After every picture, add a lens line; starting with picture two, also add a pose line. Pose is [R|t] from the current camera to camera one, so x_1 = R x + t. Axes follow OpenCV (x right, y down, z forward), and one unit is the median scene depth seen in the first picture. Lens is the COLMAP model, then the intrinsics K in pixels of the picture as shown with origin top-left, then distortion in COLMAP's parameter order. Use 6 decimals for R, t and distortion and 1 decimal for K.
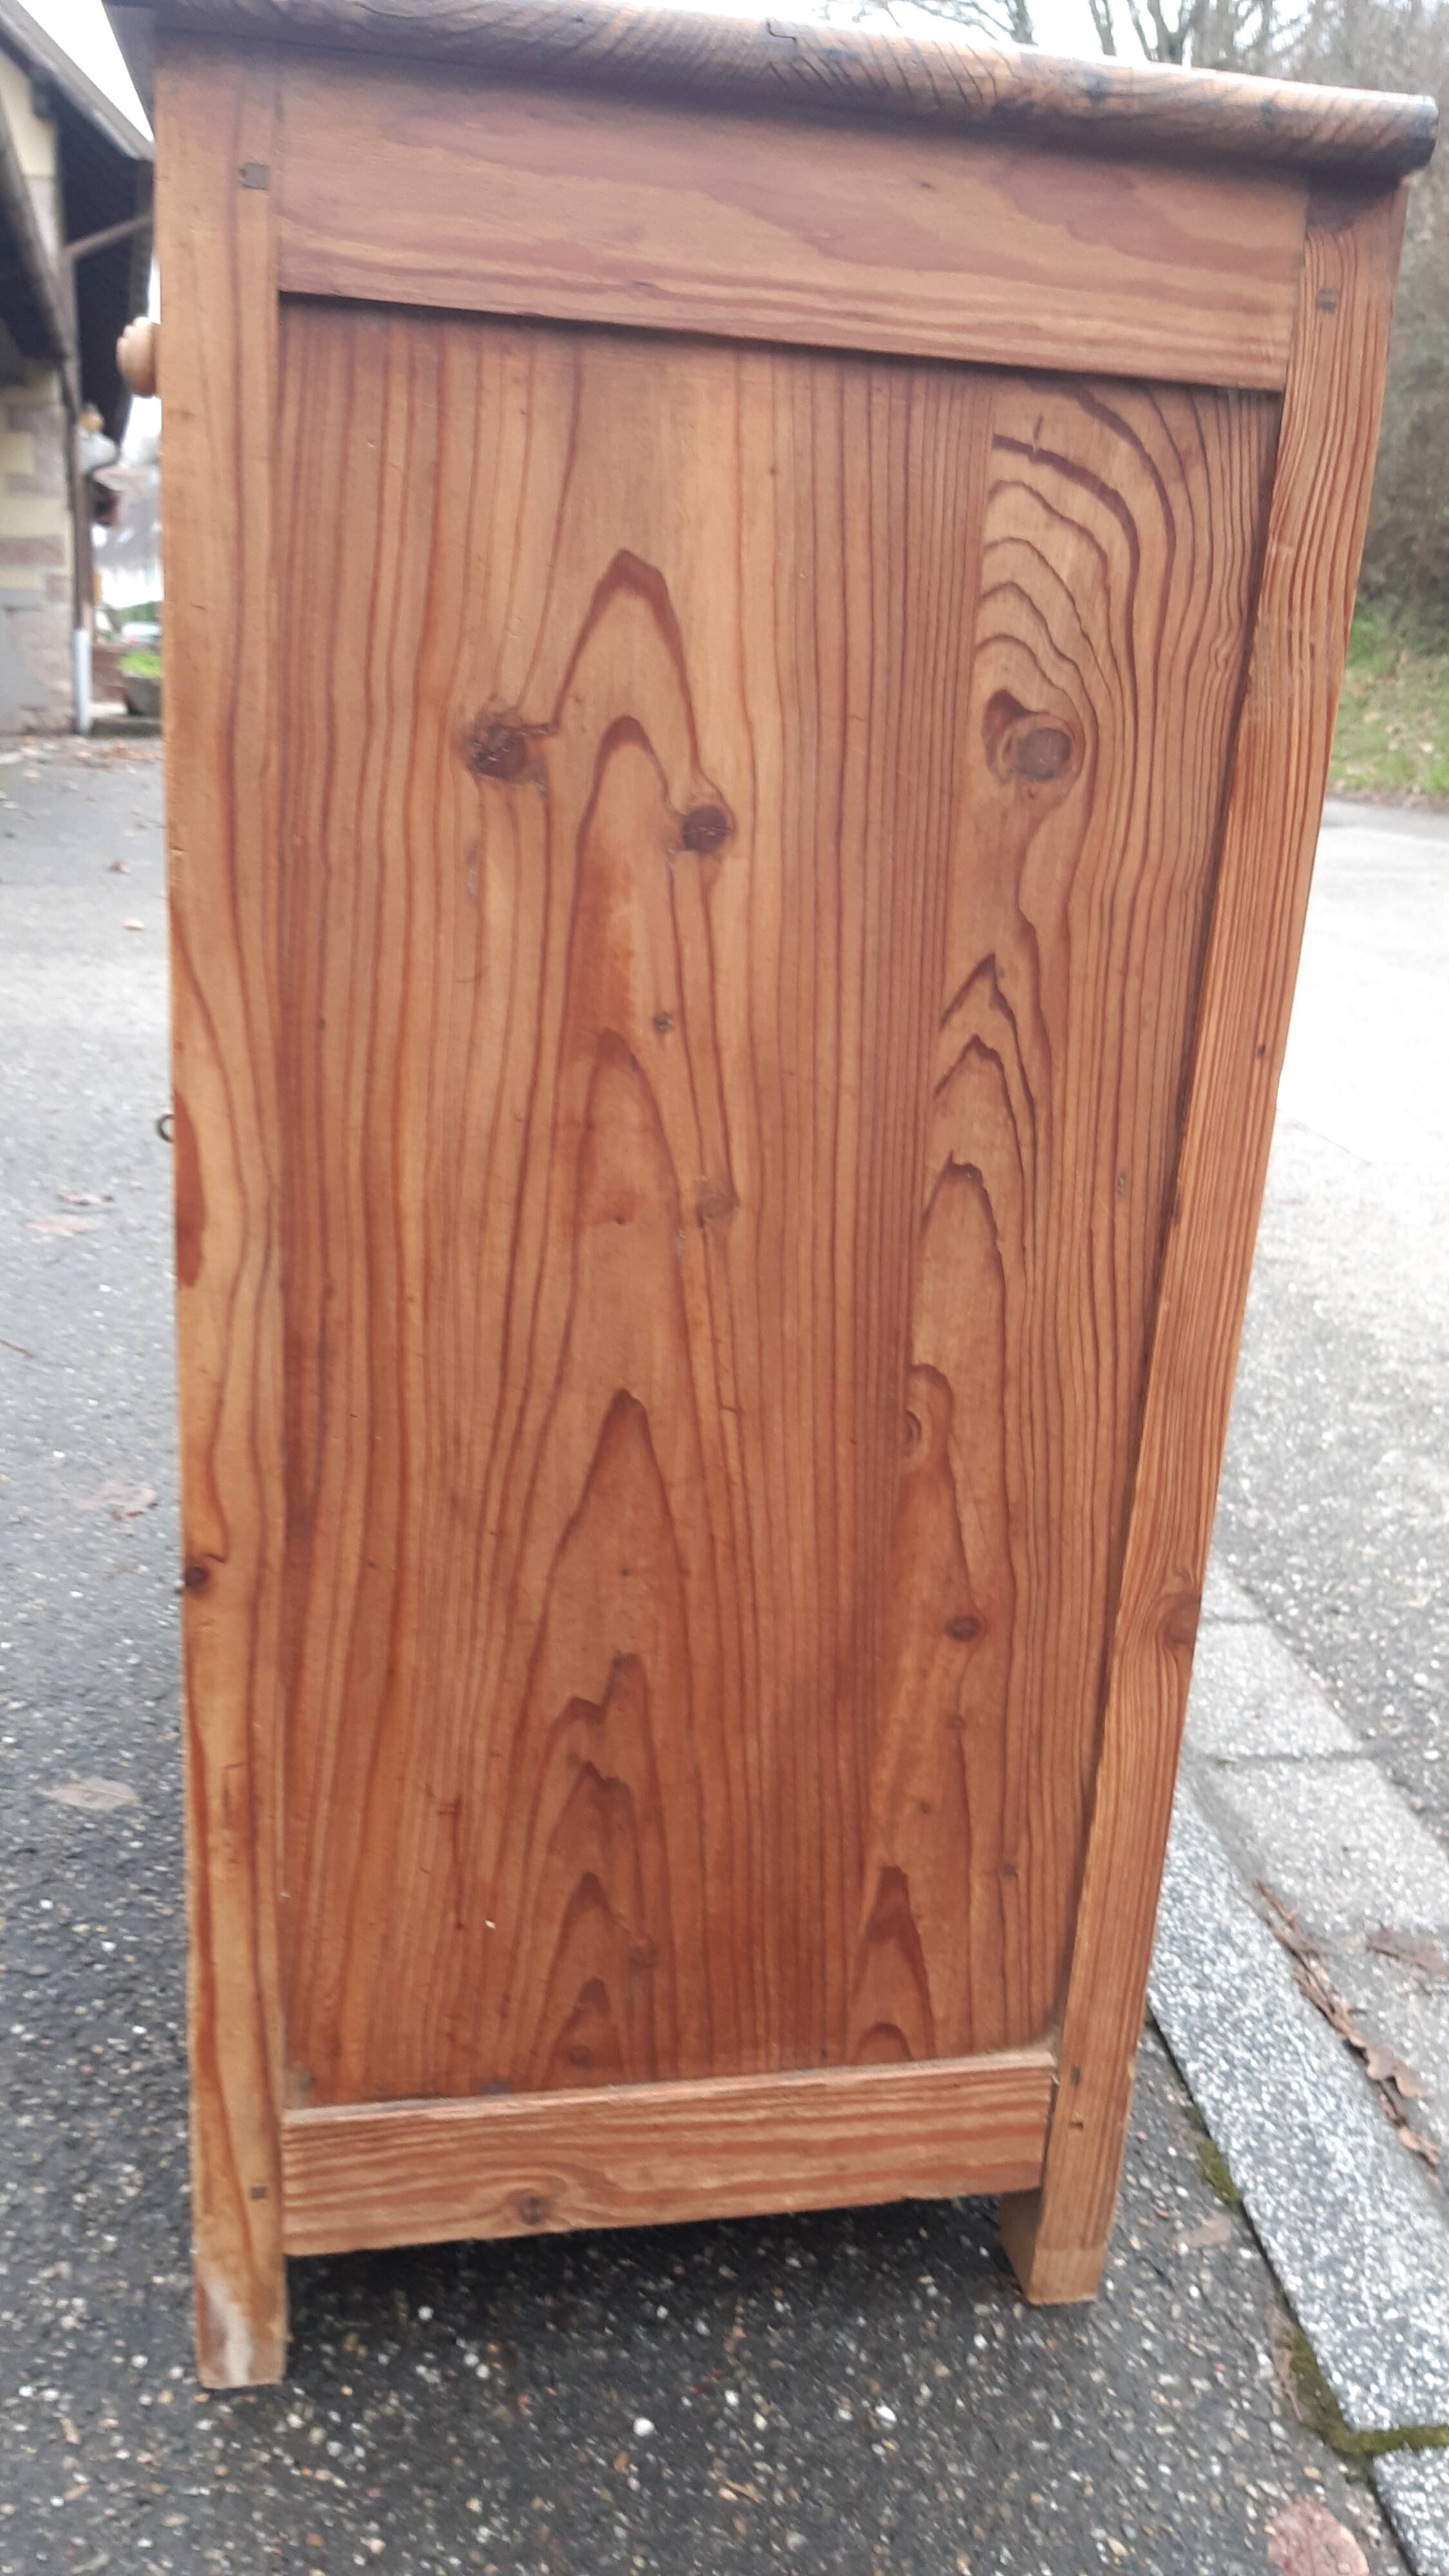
lens RADIAL K [[1950.6, 0, 728.2], [0, 1950.6, 1298.2], [0, 0, 1]] dist [0.051575, -0.076945]
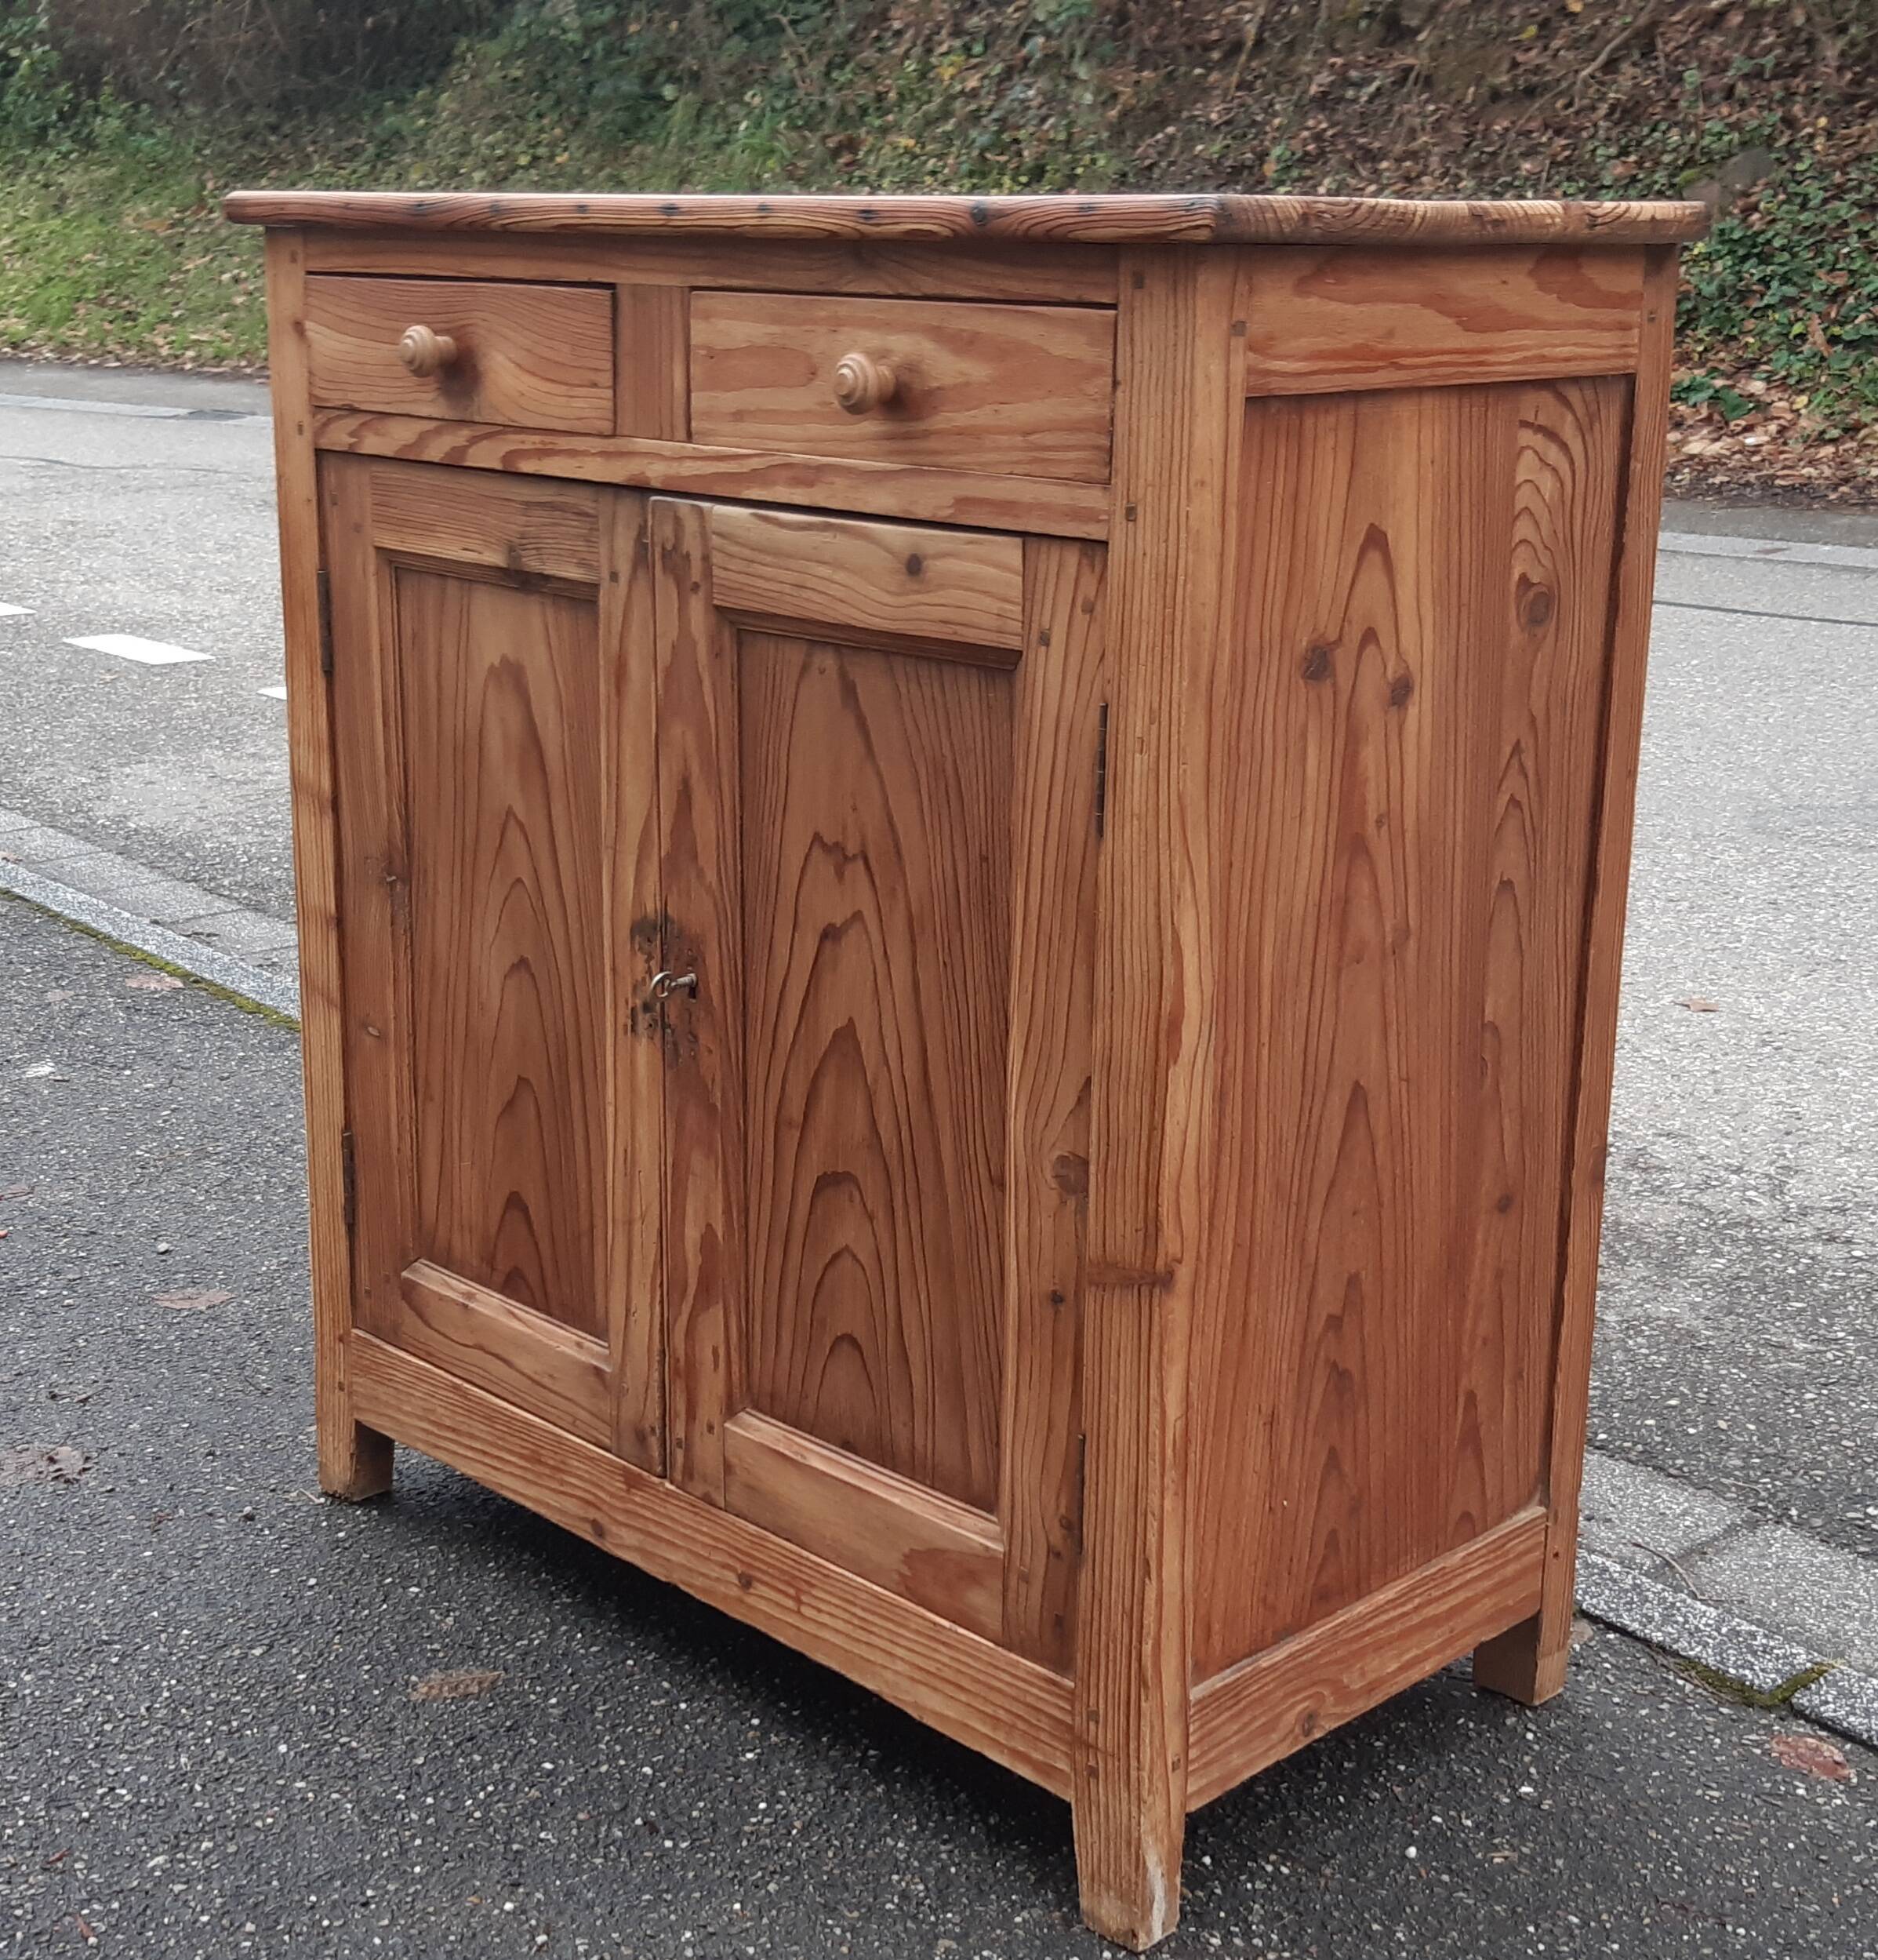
lens RADIAL K [[2633.6, 0, 879.5], [0, 2633.6, 998.0], [0, 0, 1]] dist [0.089703, 0.000000]
pose [[0.846931, -0.201944, 0.491861, -1.291014], [0.211332, 0.976709, 0.037117, -0.157649], [-0.487900, 0.072510, 0.869882, -0.507762]]
